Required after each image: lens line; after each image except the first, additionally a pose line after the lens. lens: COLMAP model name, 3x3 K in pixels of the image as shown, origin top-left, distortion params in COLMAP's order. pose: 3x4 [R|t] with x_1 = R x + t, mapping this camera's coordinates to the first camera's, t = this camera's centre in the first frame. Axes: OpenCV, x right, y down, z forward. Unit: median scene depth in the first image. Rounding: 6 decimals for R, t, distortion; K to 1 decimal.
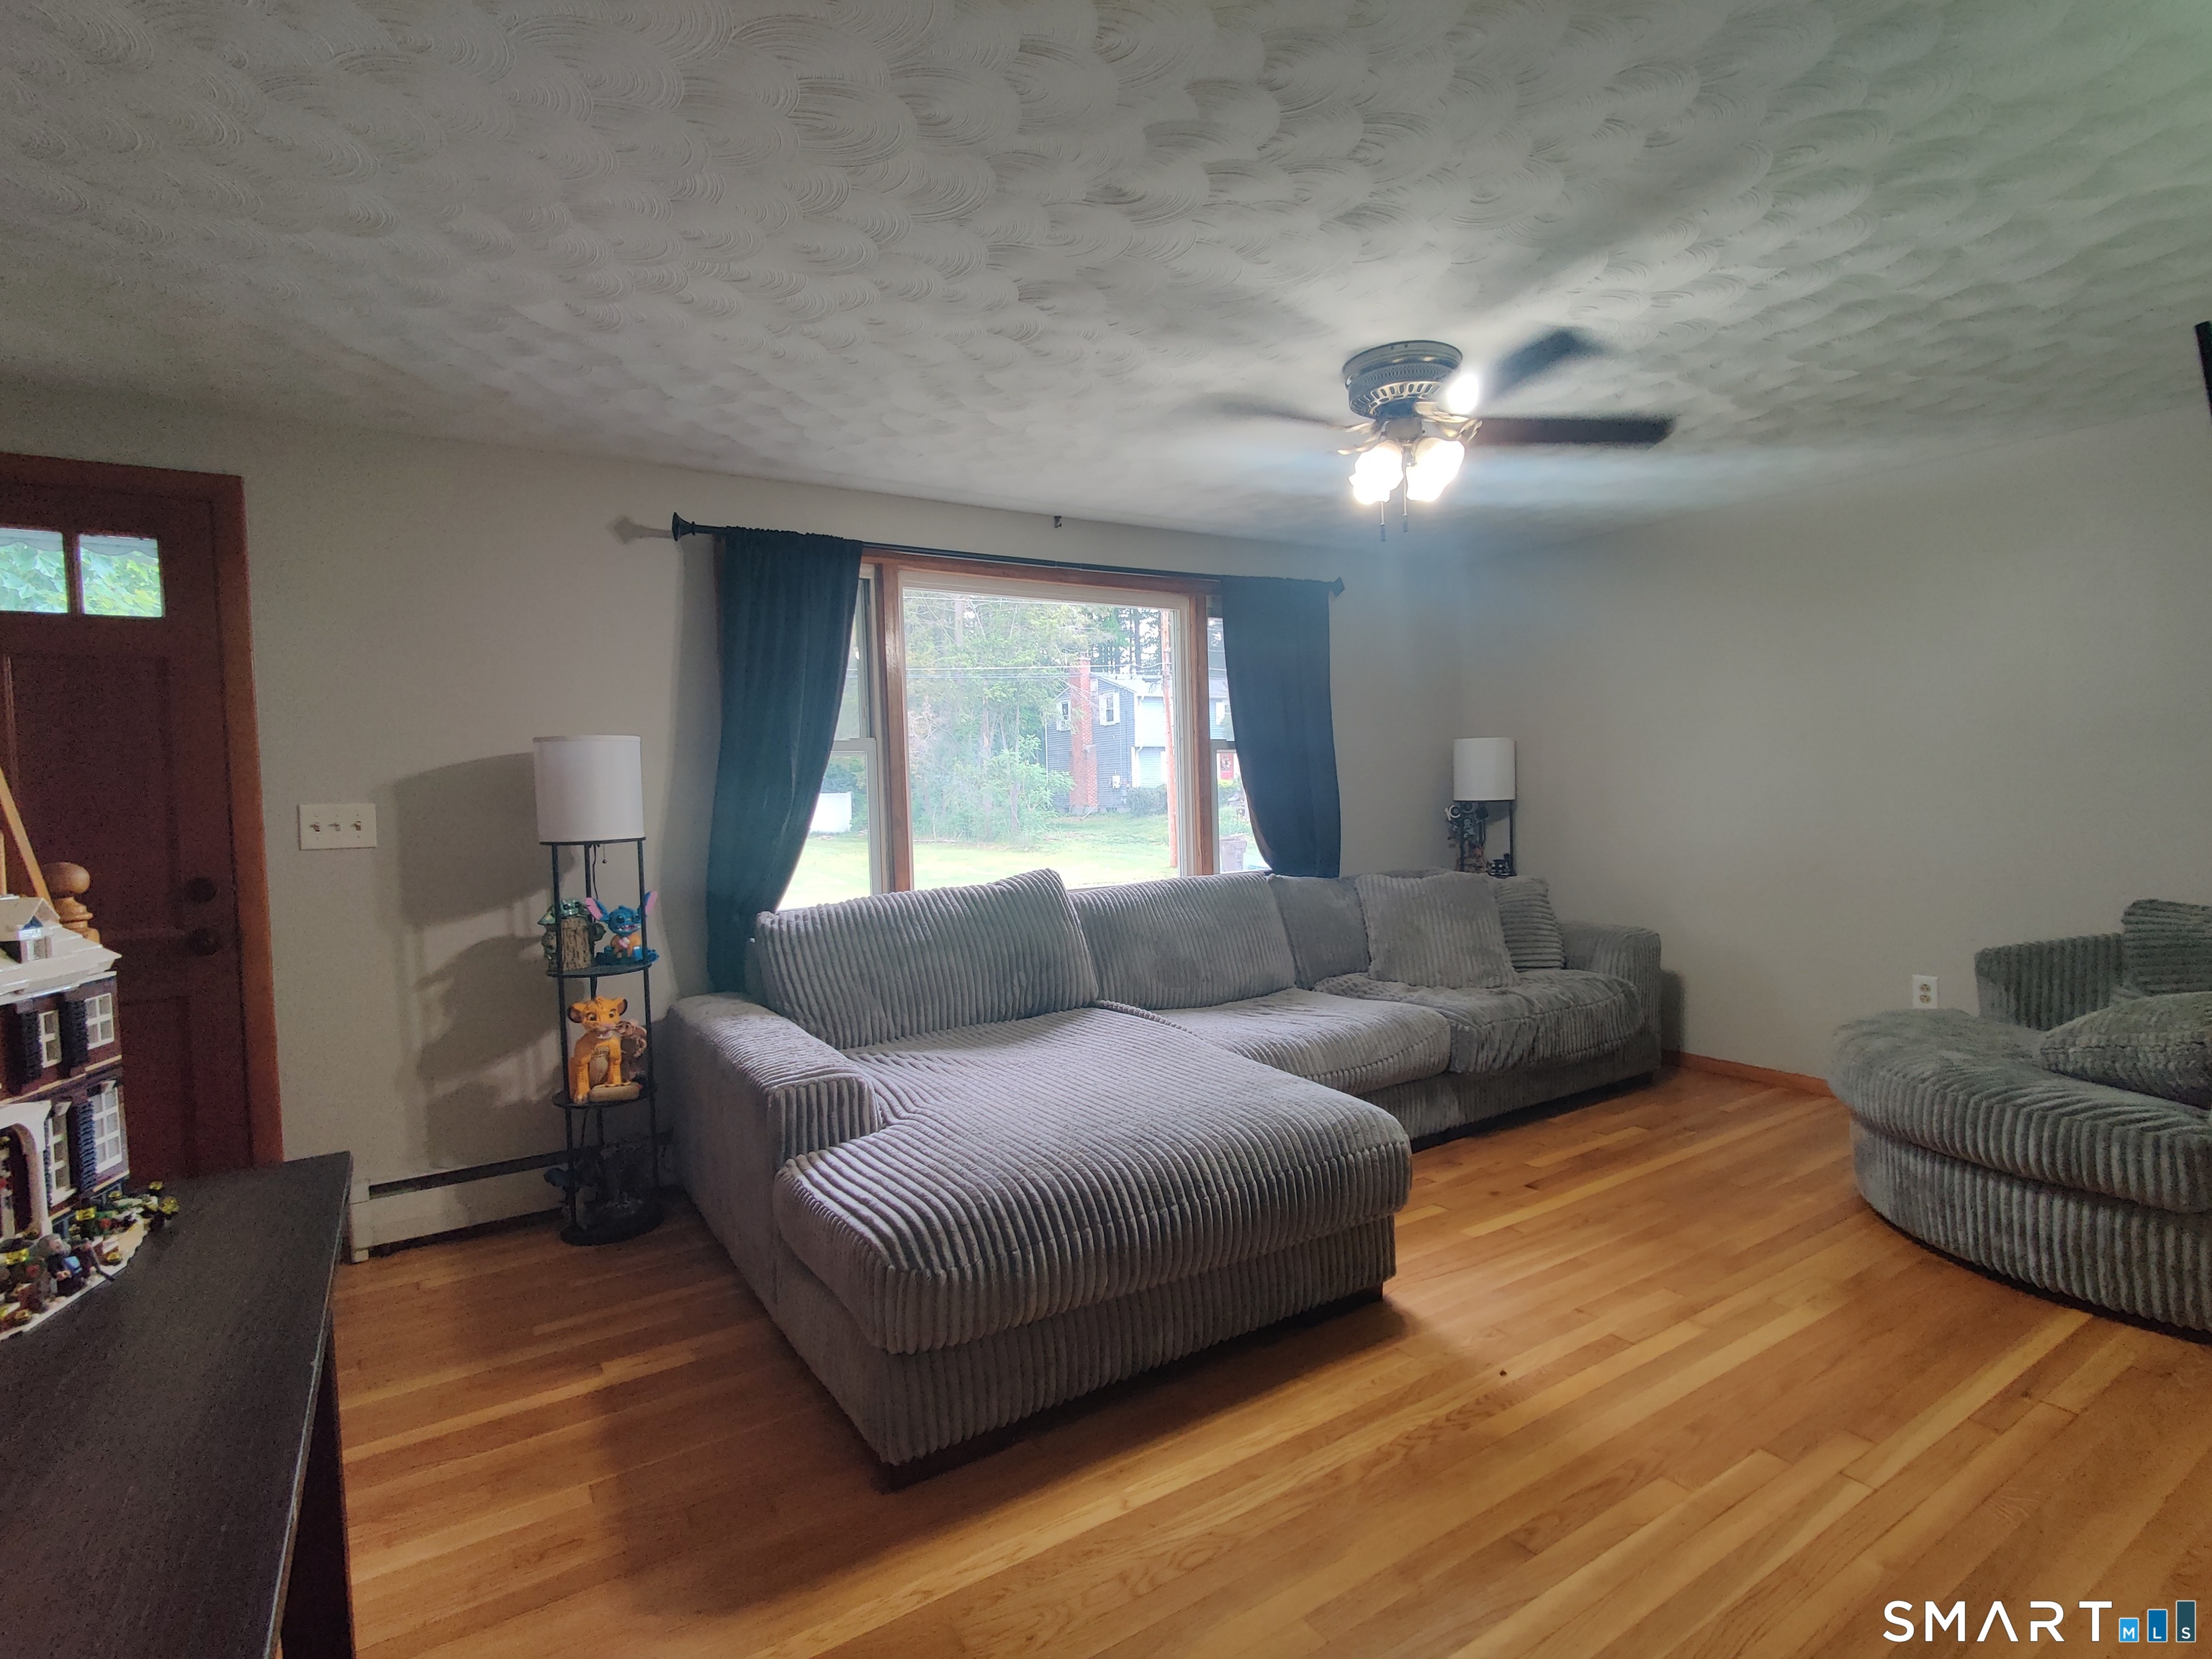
lens RADIAL K [[1082.0, 0, 1106.0], [0, 1082.0, 829.5], [0, 0, 1]] dist [-0.000957, -0.000063]
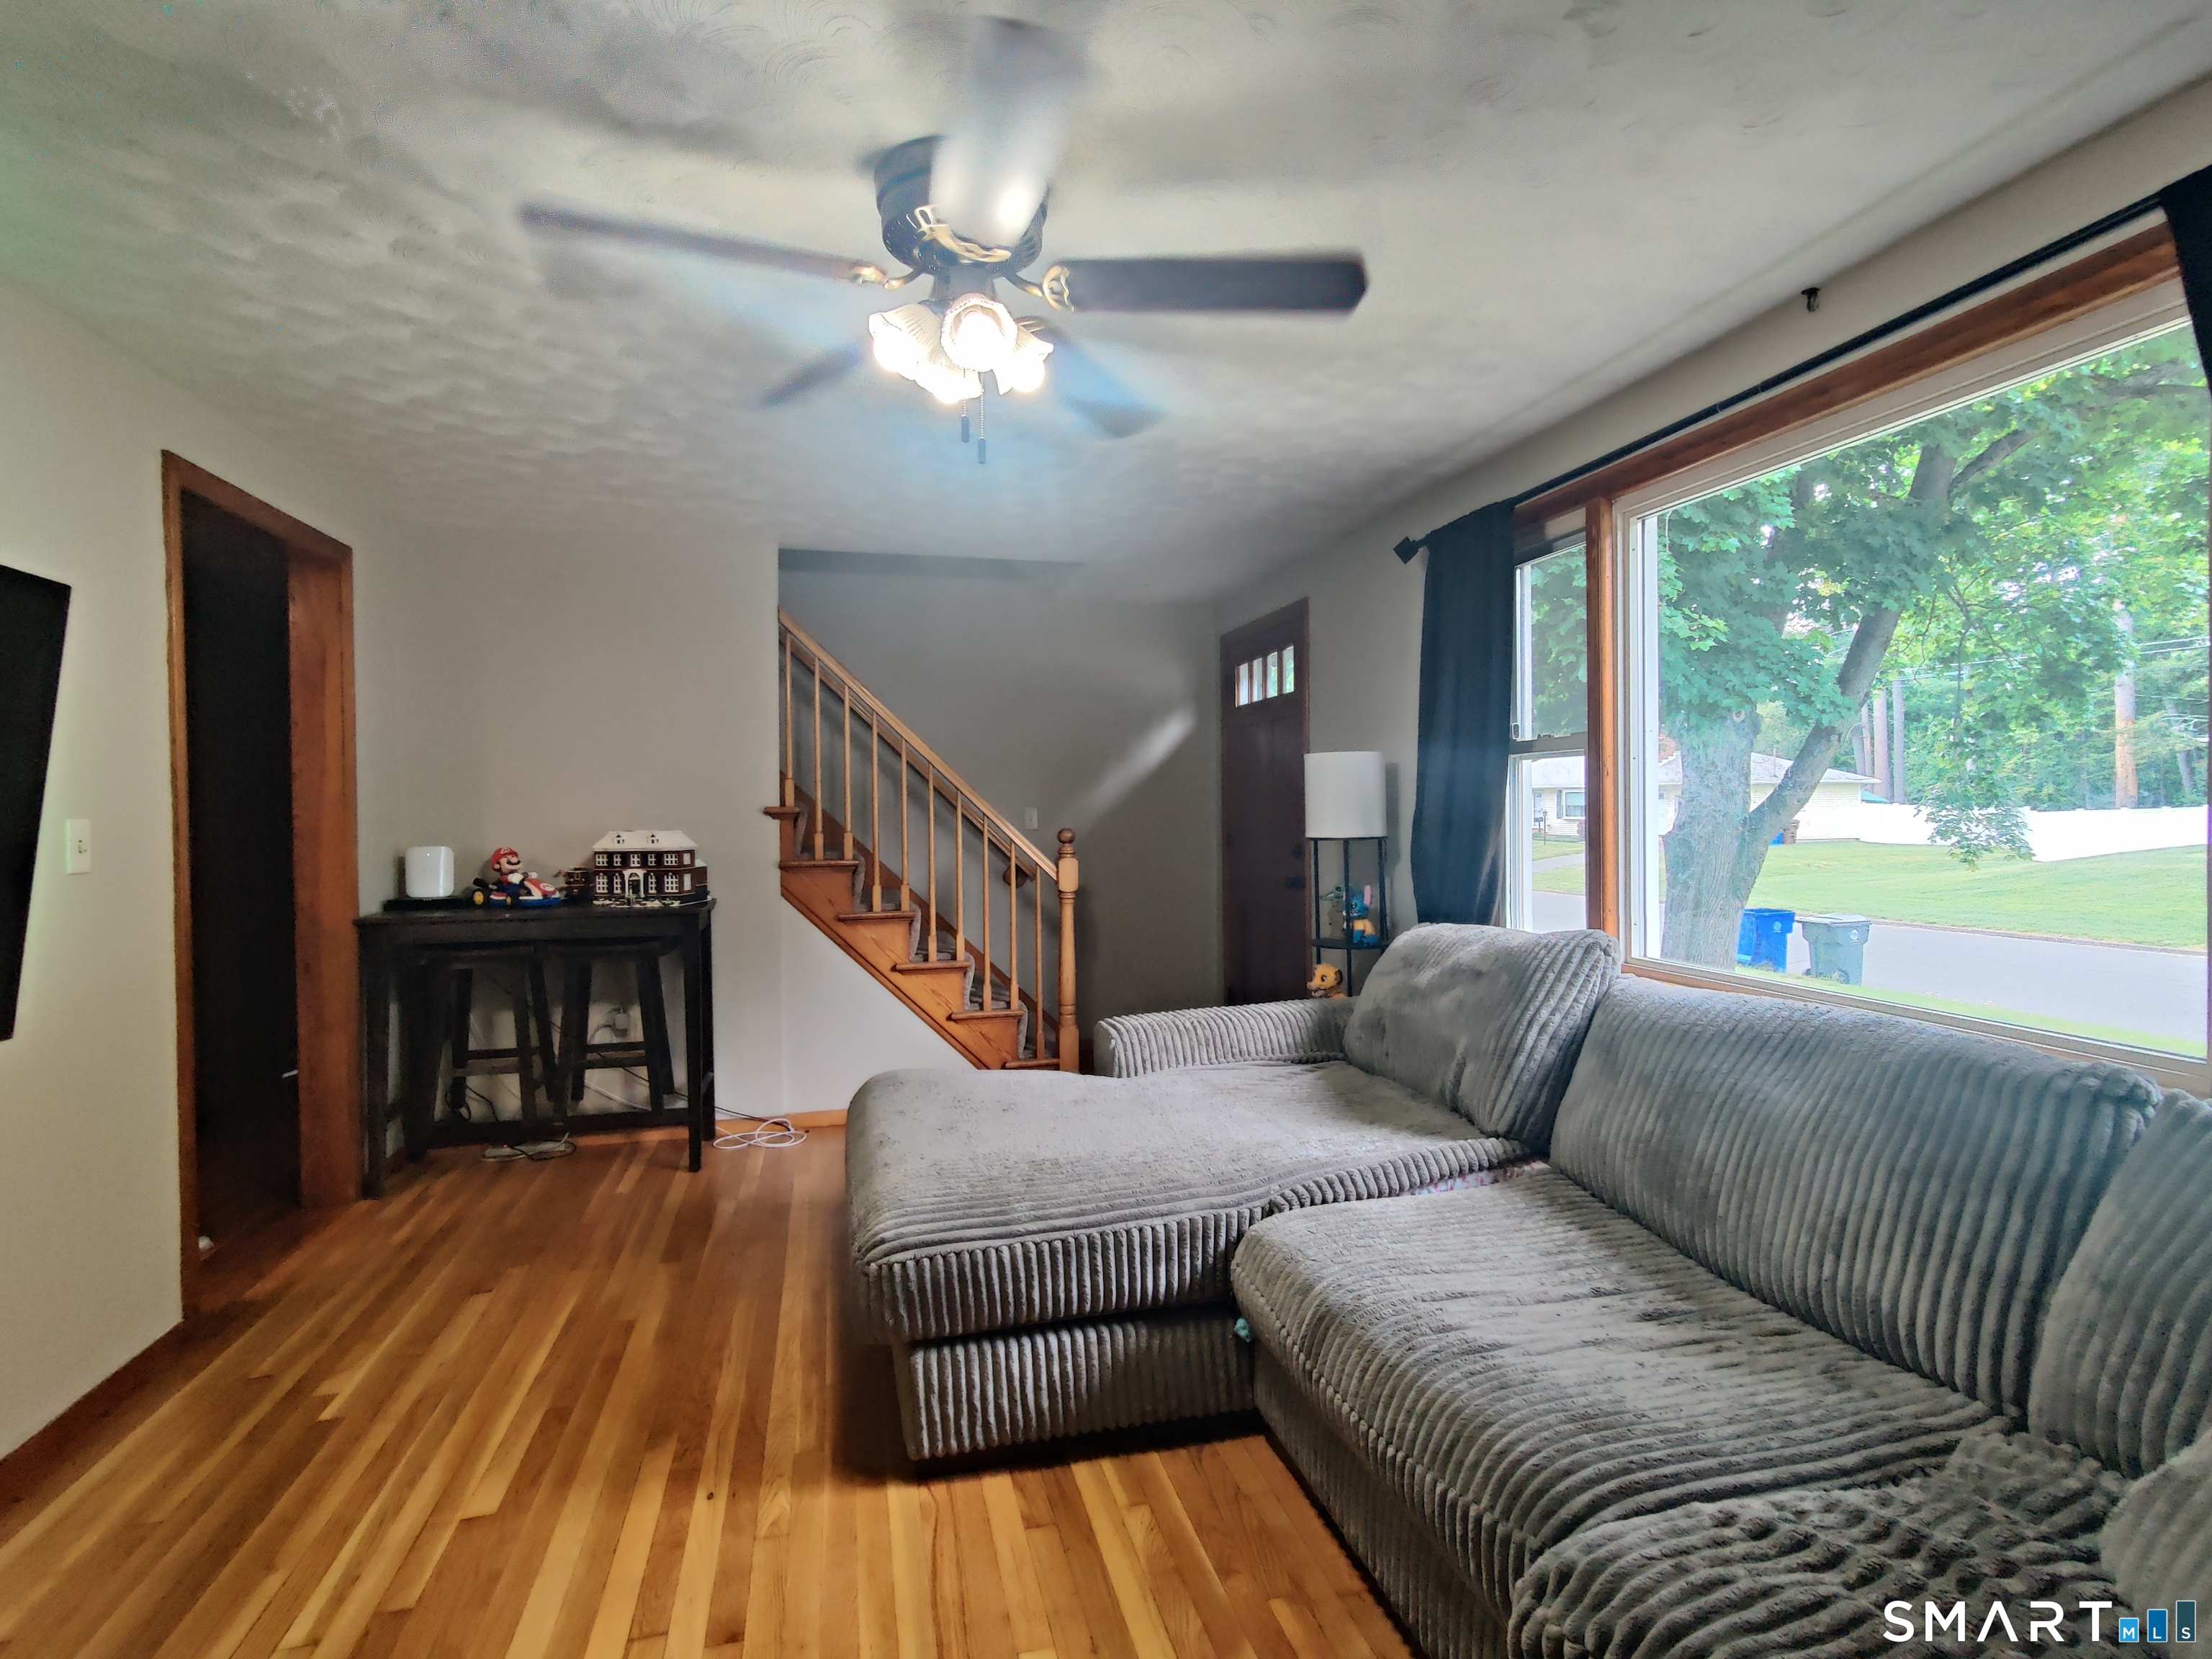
lens RADIAL K [[1082.0, 0, 1106.0], [0, 1082.0, 829.5], [0, 0, 1]] dist [-0.000957, -0.000063]
pose [[-0.312943, 0.049890, -0.948461, 1.139324], [-0.015254, 0.998227, 0.057541, -0.097670], [0.949649, 0.032475, -0.311627, 1.658880]]
